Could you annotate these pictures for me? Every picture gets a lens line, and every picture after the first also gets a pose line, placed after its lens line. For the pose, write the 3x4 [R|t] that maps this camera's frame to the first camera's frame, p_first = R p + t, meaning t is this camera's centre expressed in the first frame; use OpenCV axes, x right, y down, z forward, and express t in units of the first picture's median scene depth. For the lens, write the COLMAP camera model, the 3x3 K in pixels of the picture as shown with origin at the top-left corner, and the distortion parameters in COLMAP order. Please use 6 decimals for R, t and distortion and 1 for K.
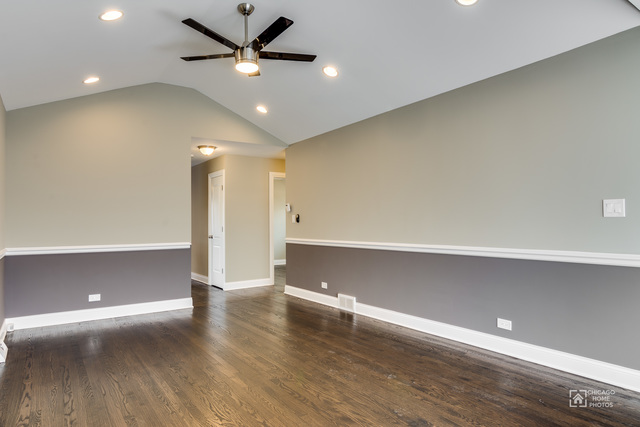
lens RADIAL K [[397.6, 0, 319.0], [0, 397.6, 210.3], [0, 0, 1]] dist [0.007641, 0.002847]
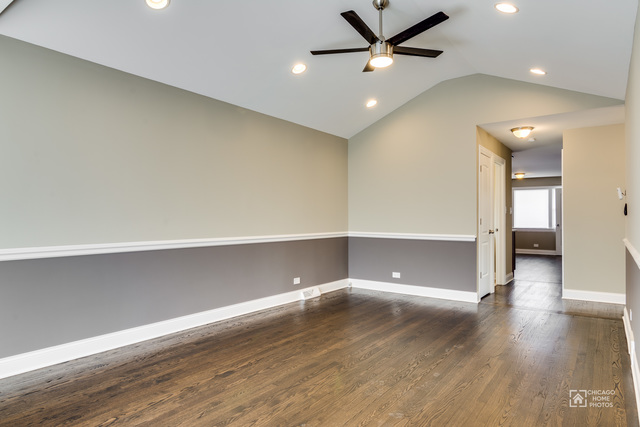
lens RADIAL K [[397.6, 0, 319.6], [0, 397.6, 216.6], [0, 0, 1]] dist [0.007641, 0.002847]
pose [[0.311415, 0.007011, -0.950248, 0.762512], [0.029255, 0.999428, 0.016961, 0.011488], [0.949824, -0.033081, 0.311032, 0.550344]]
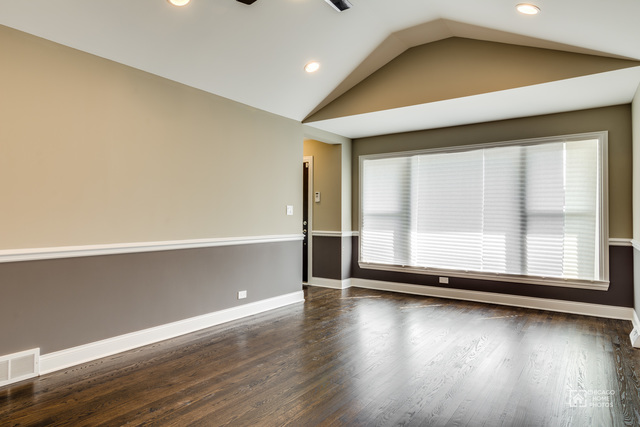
lens RADIAL K [[397.6, 0, 319.3], [0, 397.6, 213.9], [0, 0, 1]] dist [0.007641, 0.002847]
pose [[-0.318270, 0.006797, 0.947976, -0.870291], [-0.028629, 0.999449, -0.016778, 0.037867], [-0.947568, -0.032479, -0.317900, 1.213058]]
